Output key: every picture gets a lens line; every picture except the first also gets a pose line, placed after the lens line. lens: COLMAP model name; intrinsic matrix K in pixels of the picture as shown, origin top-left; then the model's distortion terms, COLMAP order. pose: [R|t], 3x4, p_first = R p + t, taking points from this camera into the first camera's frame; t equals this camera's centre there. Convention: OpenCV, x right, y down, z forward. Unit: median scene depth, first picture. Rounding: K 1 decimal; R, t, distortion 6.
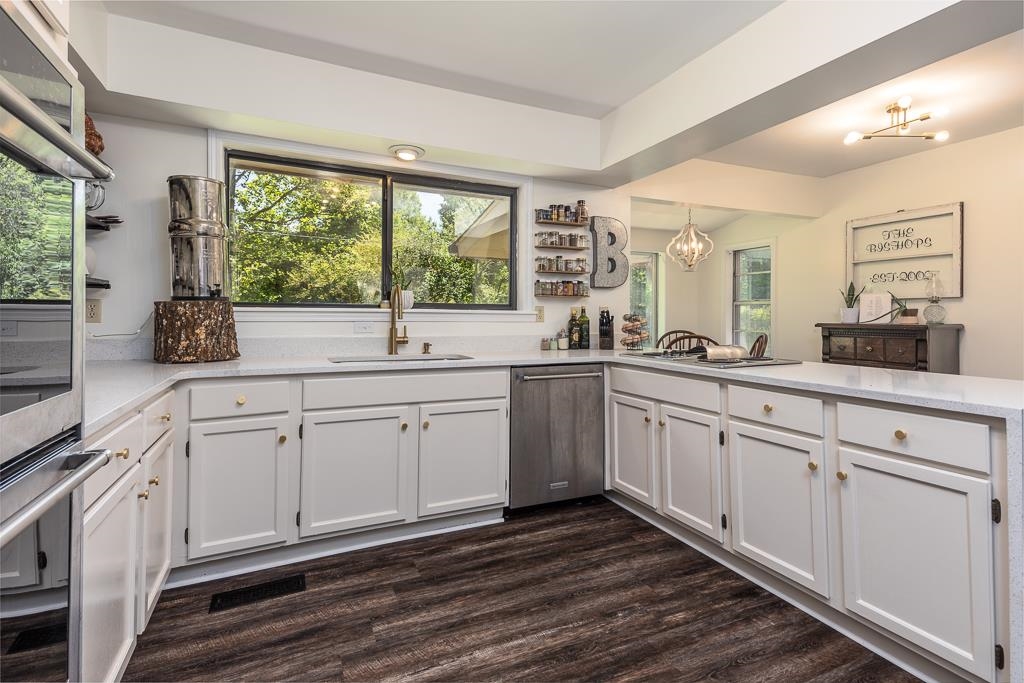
lens RADIAL K [[490.8, 0, 512.2], [0, 490.8, 313.5], [0, 0, 1]] dist [0.046359, -0.011765]
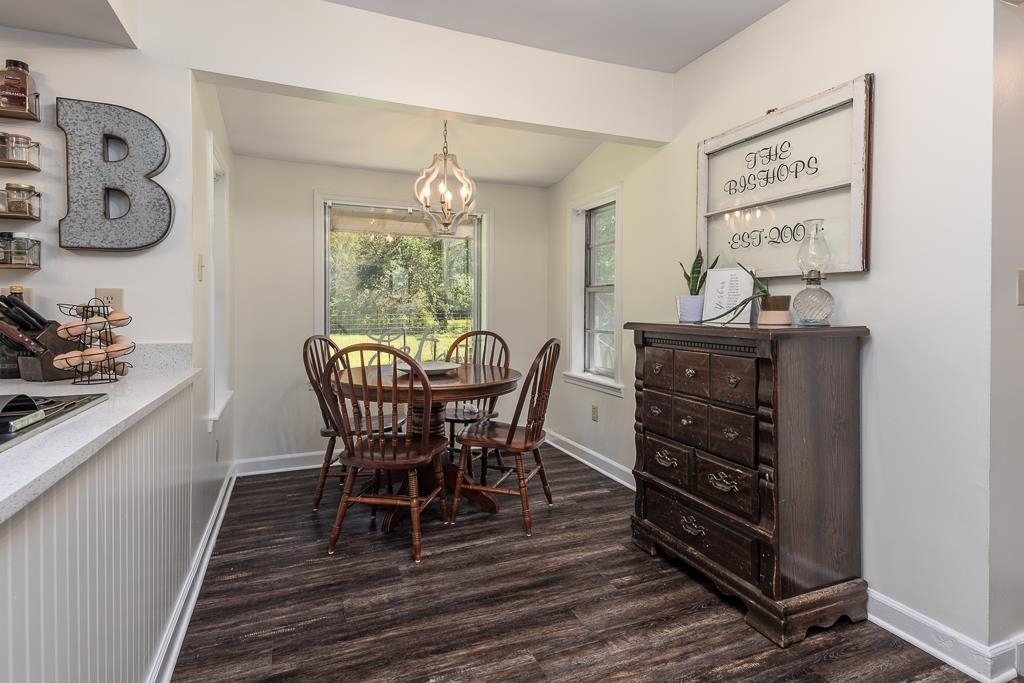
lens RADIAL K [[490.8, 0, 512.1], [0, 490.8, 314.0], [0, 0, 1]] dist [0.046359, -0.011765]
pose [[0.997457, 0.004333, -0.071133, 0.556546], [-0.003110, 0.999846, 0.017300, 0.001004], [0.071197, -0.017035, 0.997317, 0.468581]]
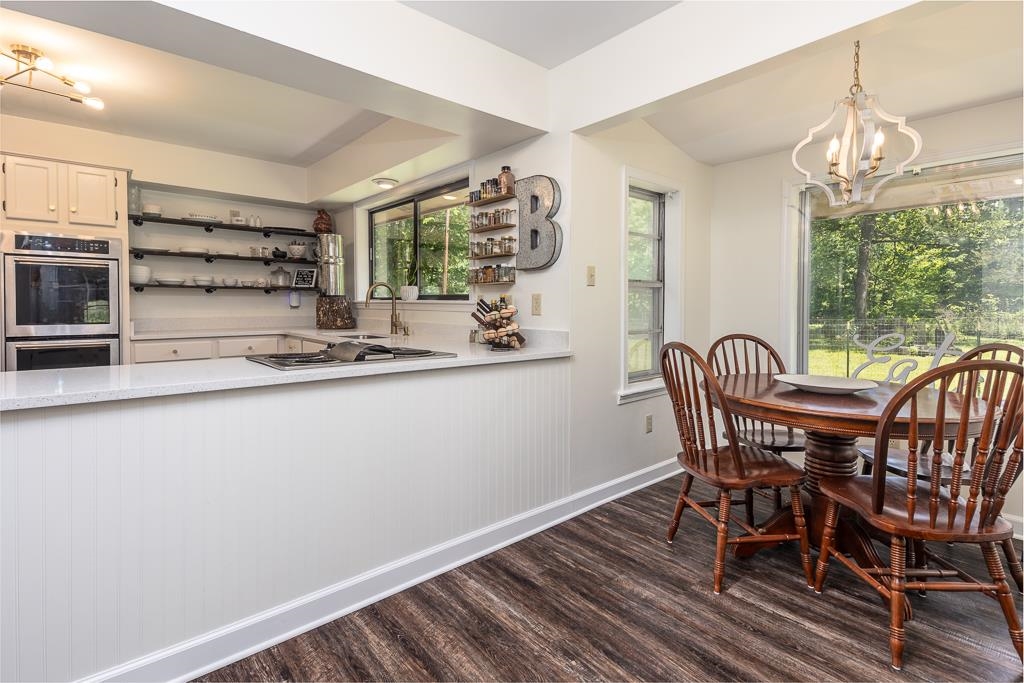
lens RADIAL K [[490.8, 0, 513.3], [0, 490.8, 318.2], [0, 0, 1]] dist [0.046359, -0.011765]
pose [[0.262881, 0.023620, -0.964539, 0.821912], [0.001357, 0.999690, 0.024851, 0.004225], [0.964827, -0.007842, 0.262768, 0.683408]]
